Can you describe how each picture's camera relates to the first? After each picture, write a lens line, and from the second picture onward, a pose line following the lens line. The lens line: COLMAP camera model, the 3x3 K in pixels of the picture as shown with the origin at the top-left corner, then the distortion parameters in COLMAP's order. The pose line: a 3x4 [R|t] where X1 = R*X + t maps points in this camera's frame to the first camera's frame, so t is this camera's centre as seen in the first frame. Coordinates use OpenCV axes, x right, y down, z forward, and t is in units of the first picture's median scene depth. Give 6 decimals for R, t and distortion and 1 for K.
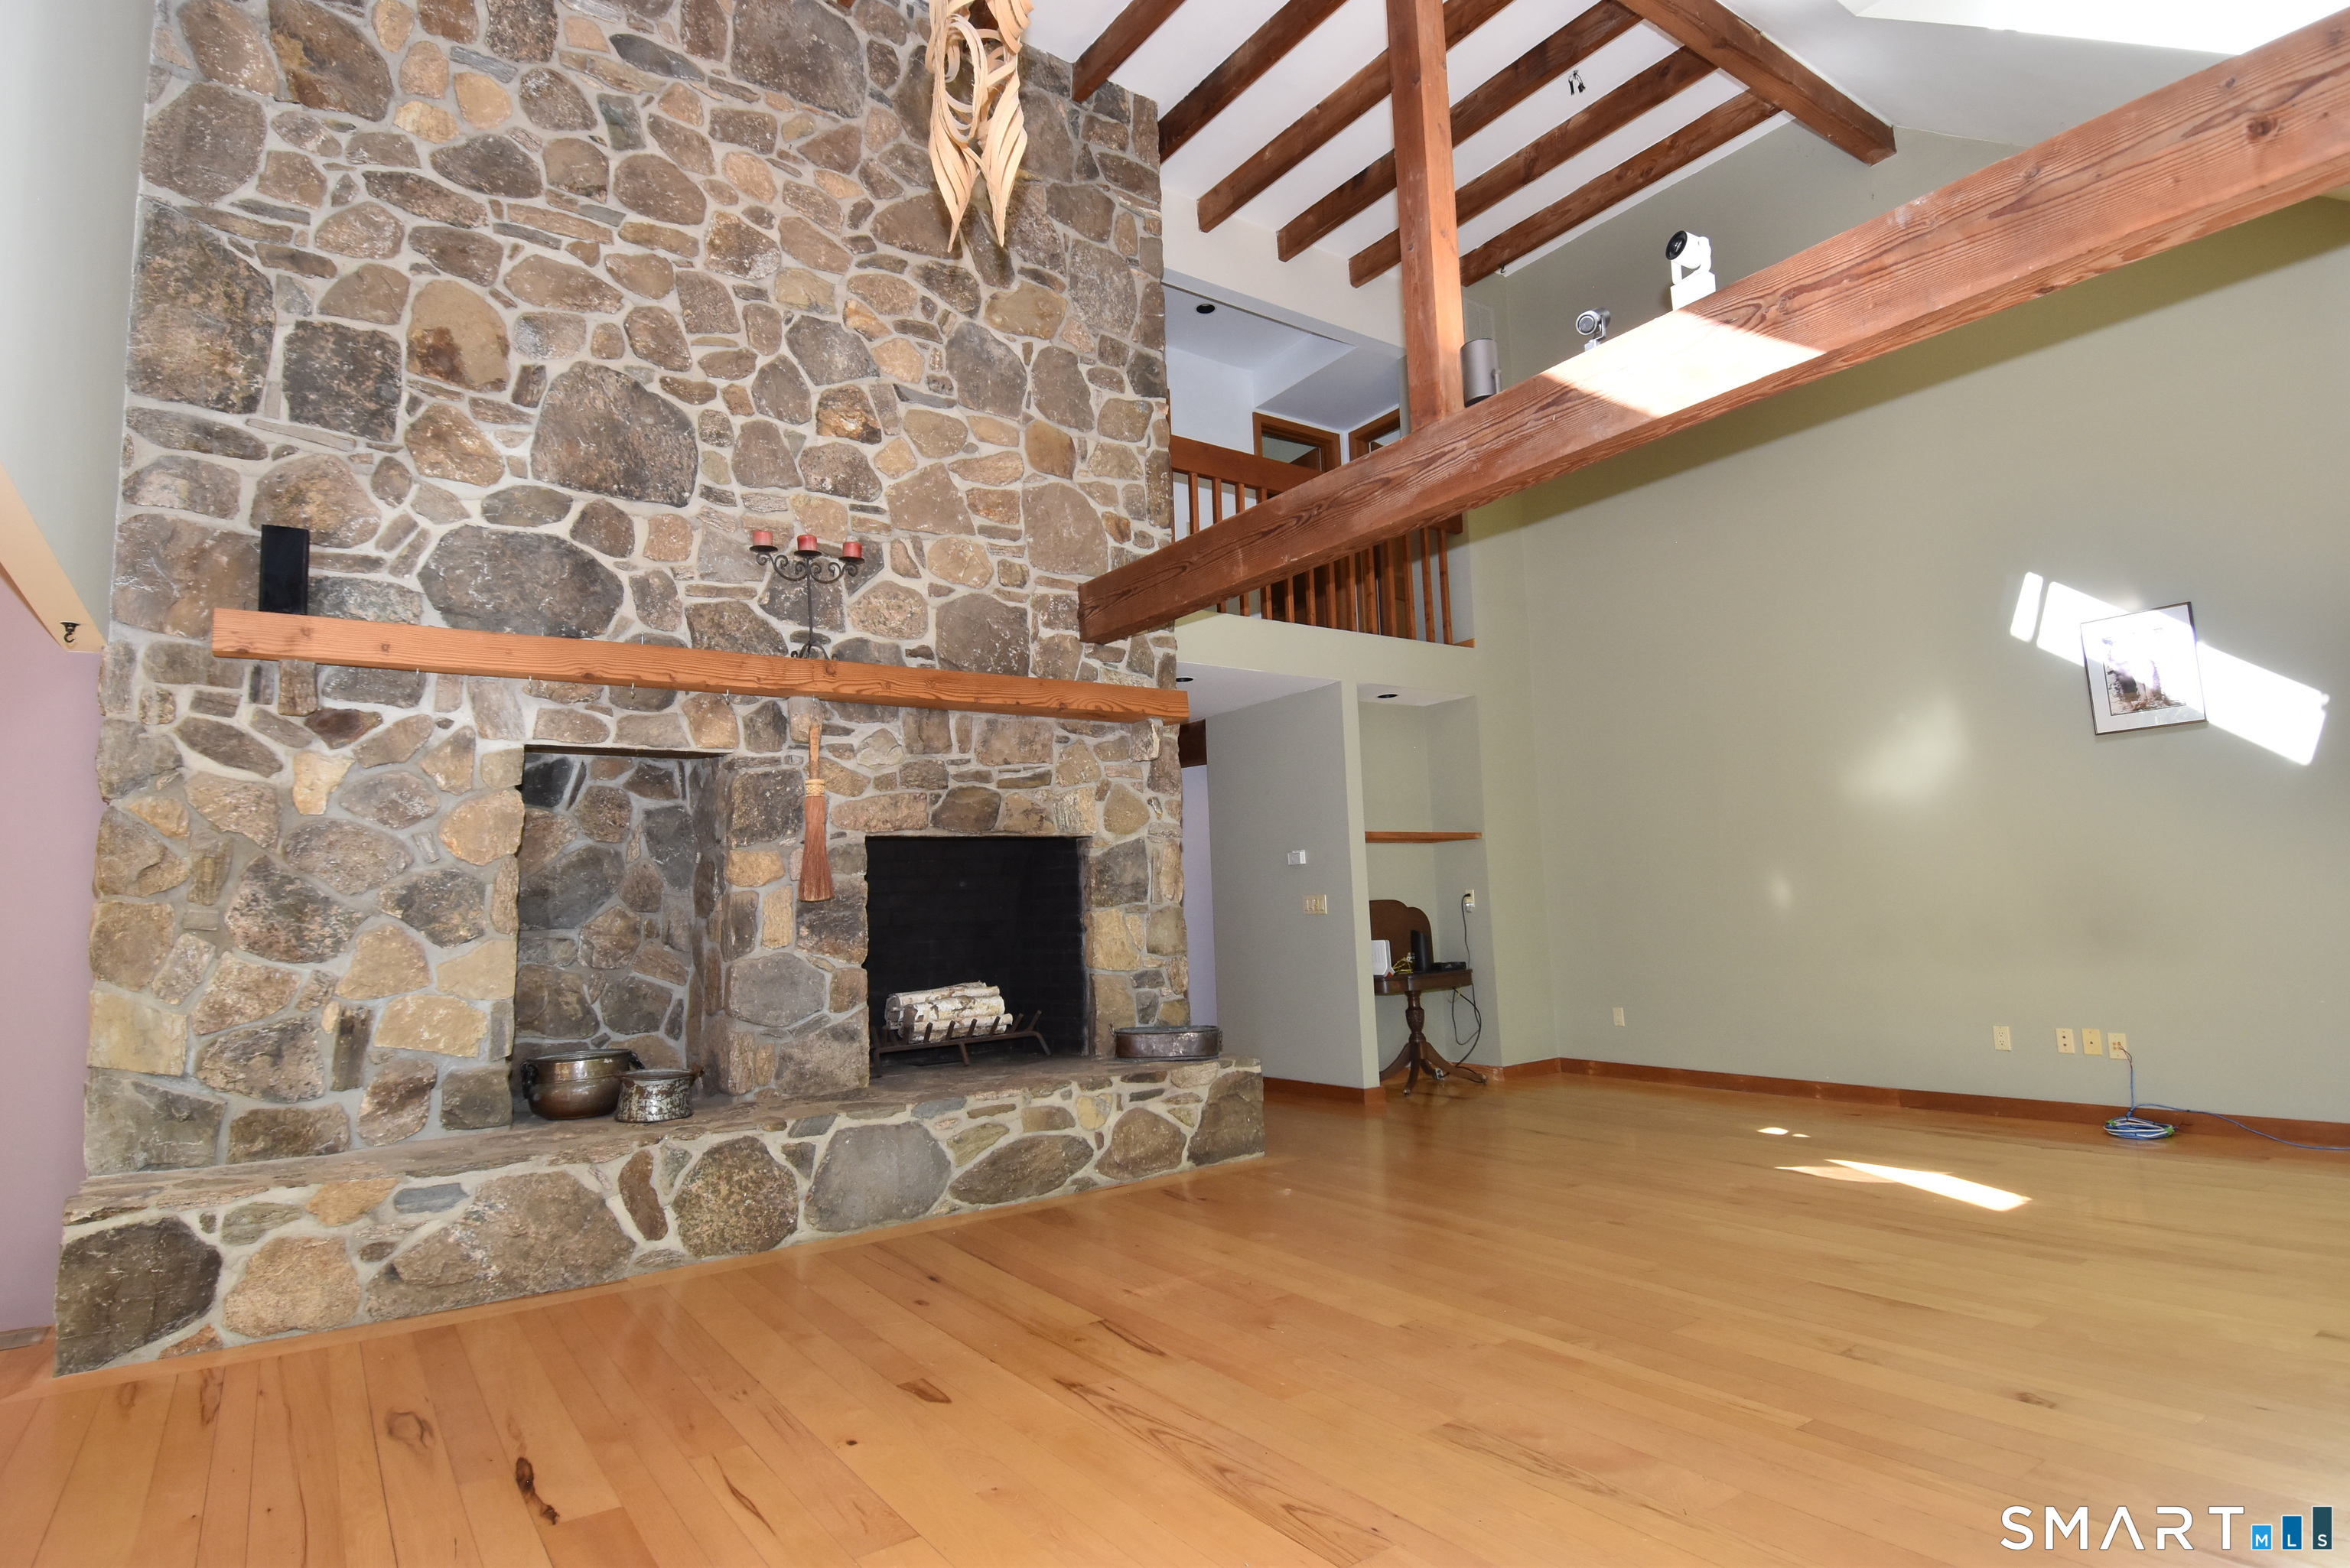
lens RADIAL K [[1234.0, 0, 1185.1], [0, 1234.0, 791.8], [0, 0, 1]] dist [0.001355, -0.013657]
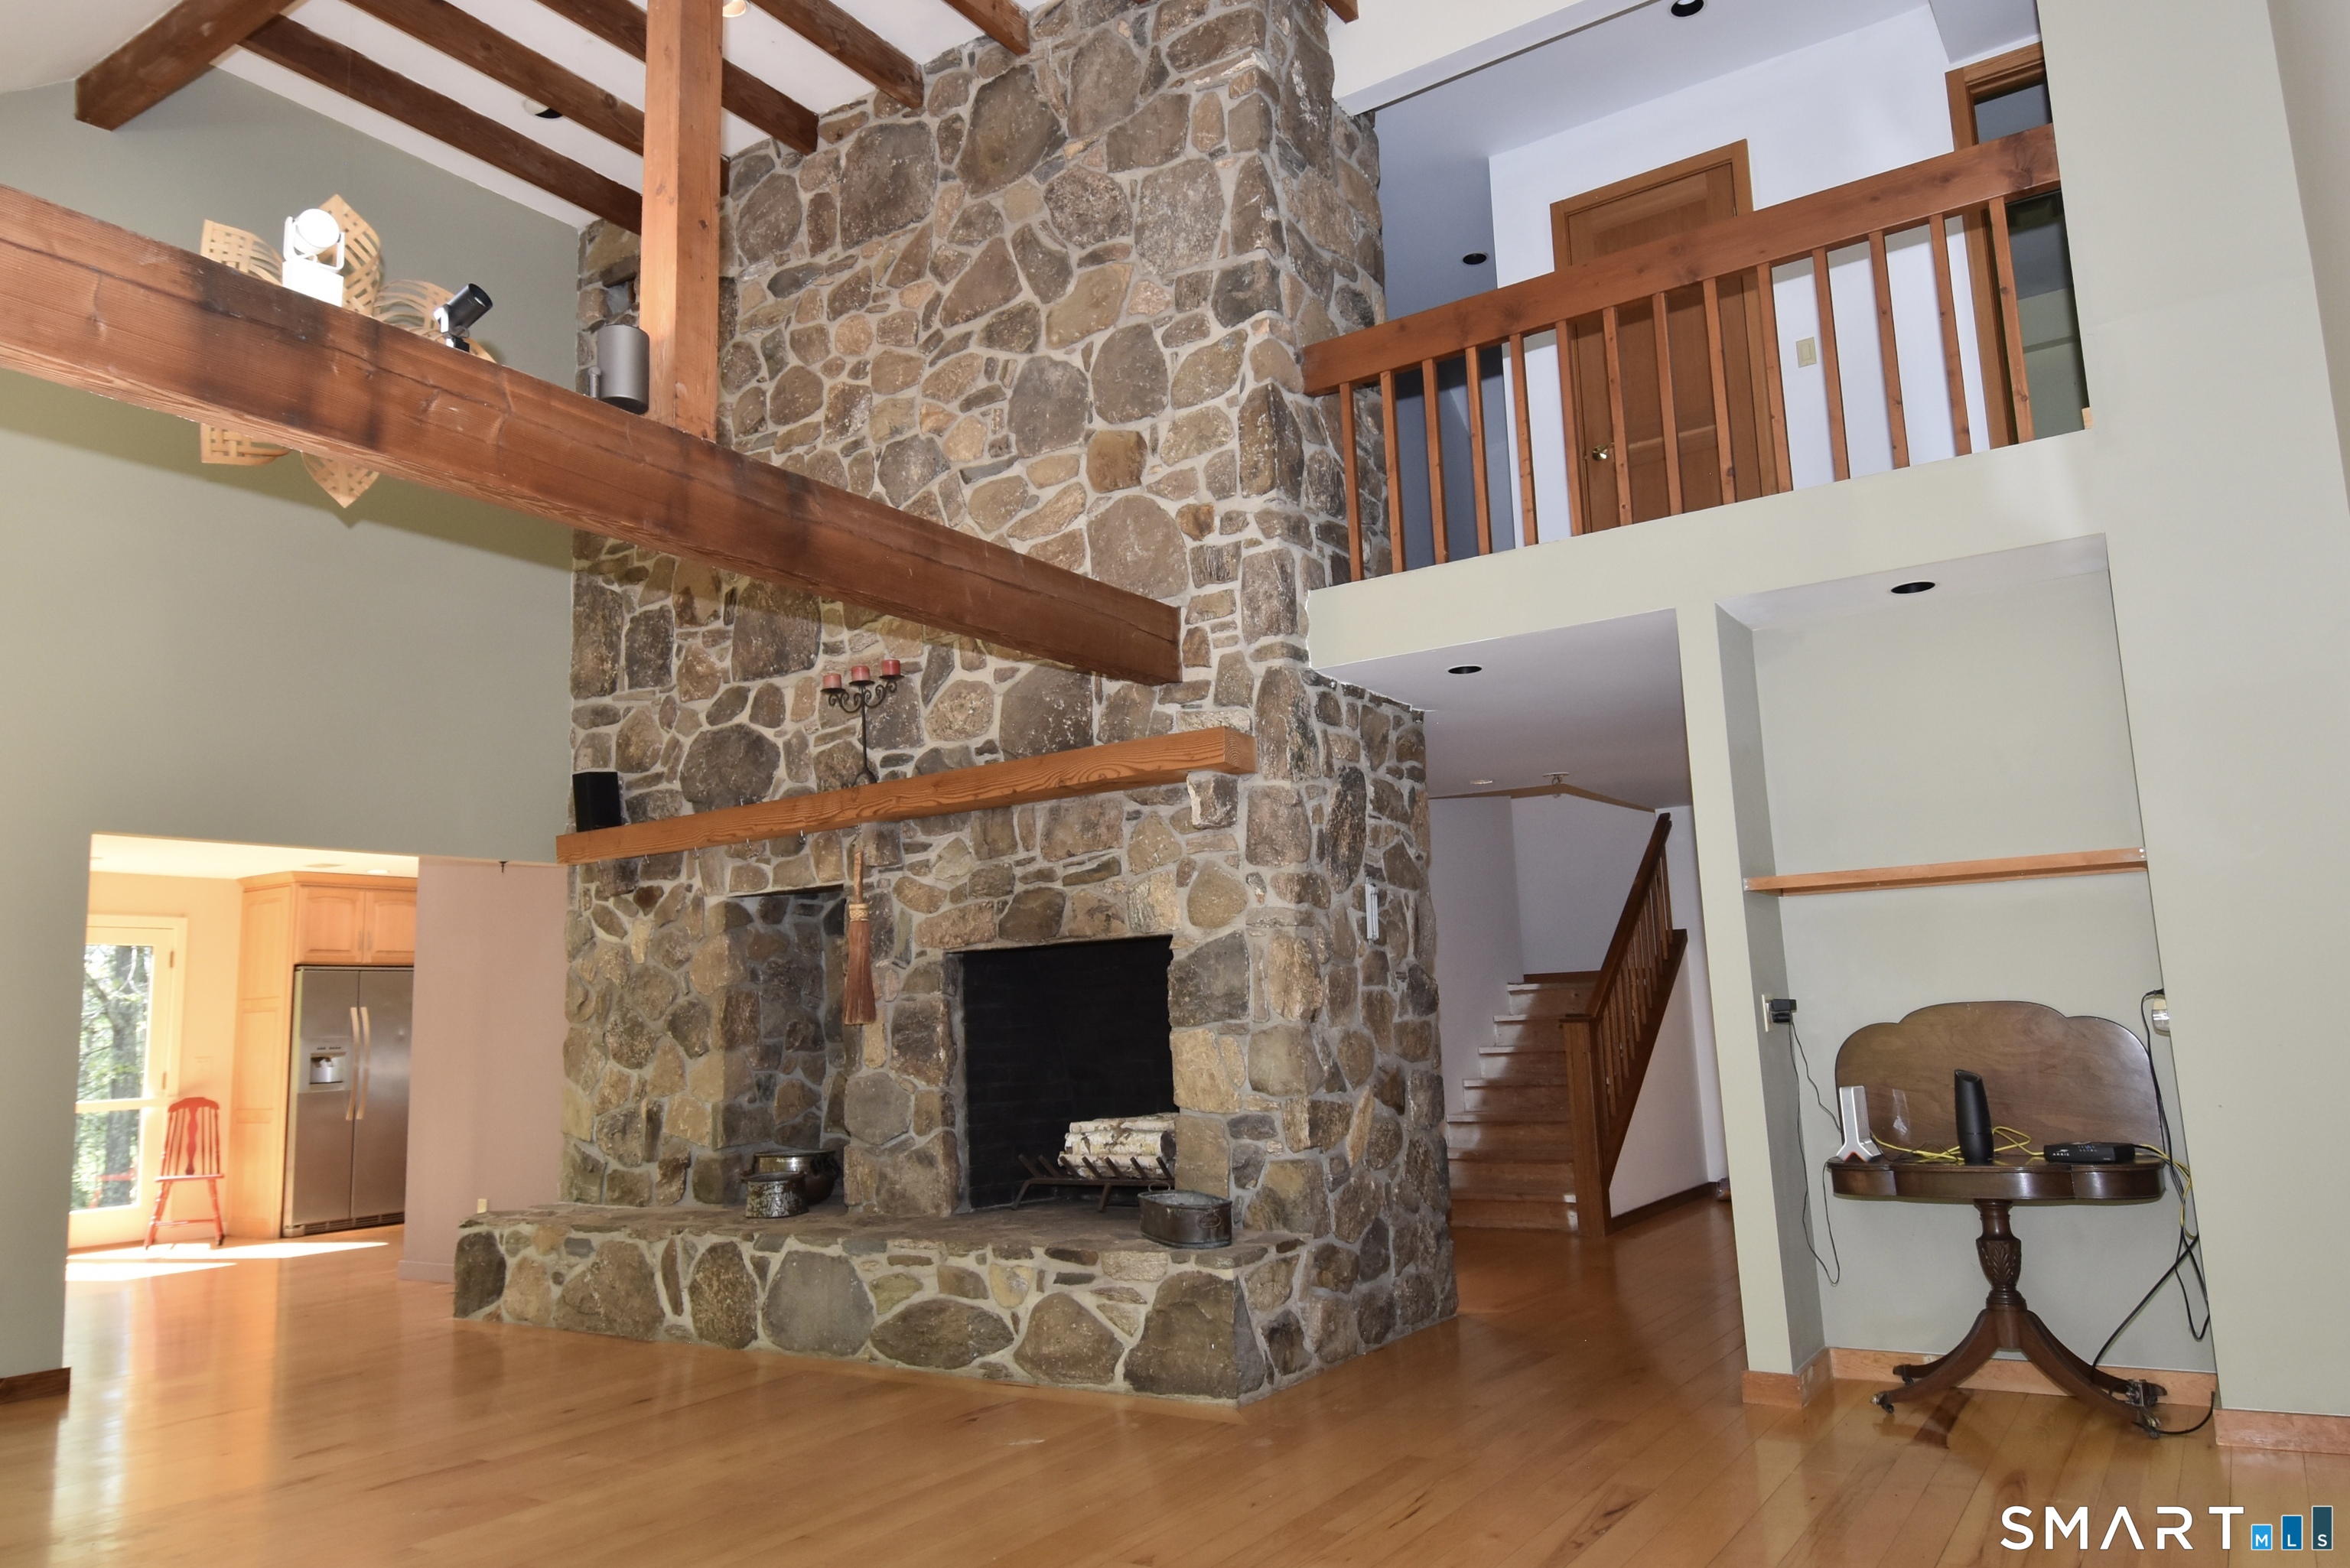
lens RADIAL K [[1586.8, 0, 1175.3], [0, 1586.8, 772.7], [0, 0, 1]] dist [0.019802, 0.008246]
pose [[0.342675, -0.121992, -0.931500, 0.998481], [0.117197, 0.989339, -0.086453, 0.025667], [0.932115, -0.079543, 0.353319, 0.759522]]
